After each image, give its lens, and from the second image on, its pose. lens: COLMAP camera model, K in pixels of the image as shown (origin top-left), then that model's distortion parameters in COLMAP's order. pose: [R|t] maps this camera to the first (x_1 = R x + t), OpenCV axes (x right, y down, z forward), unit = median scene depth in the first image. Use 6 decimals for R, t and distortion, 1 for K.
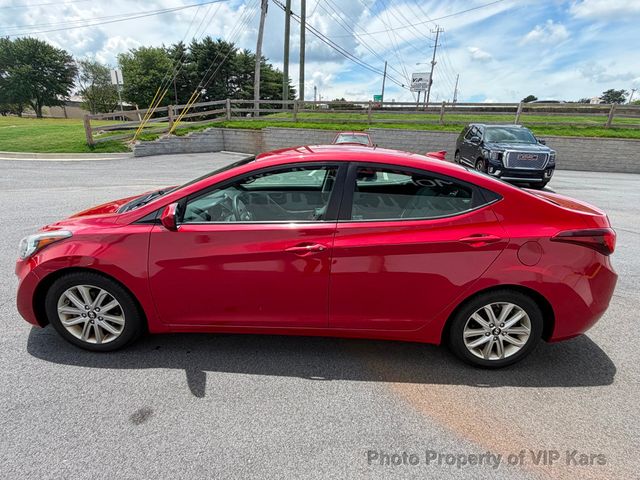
lens RADIAL K [[322.0, 0, 319.0], [0, 322.0, 241.3], [0, 0, 1]] dist [0.000026, 0.000807]
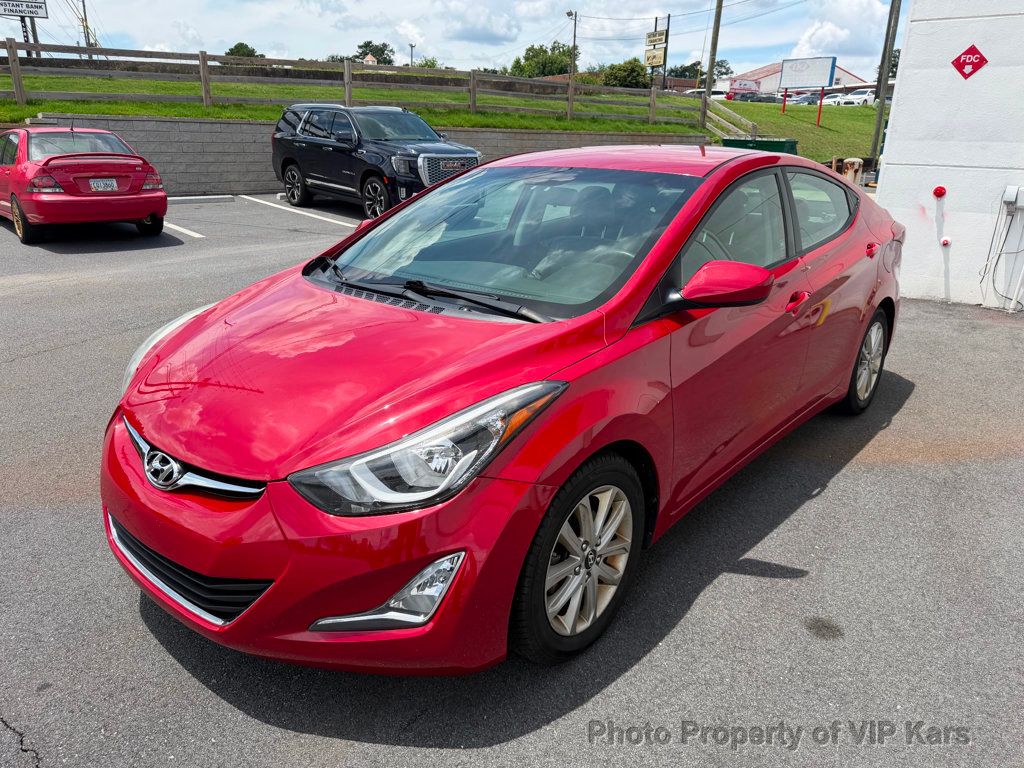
lens RADIAL K [[731.7, 0, 512.0], [0, 731.7, 384.0], [0, 0, 1]] dist [0.048609, -0.046607]
pose [[0.633962, -0.273565, 0.723363, -1.435762], [0.262257, 0.955970, 0.131689, -0.155874], [-0.727539, 0.106221, 0.677793, 0.389773]]
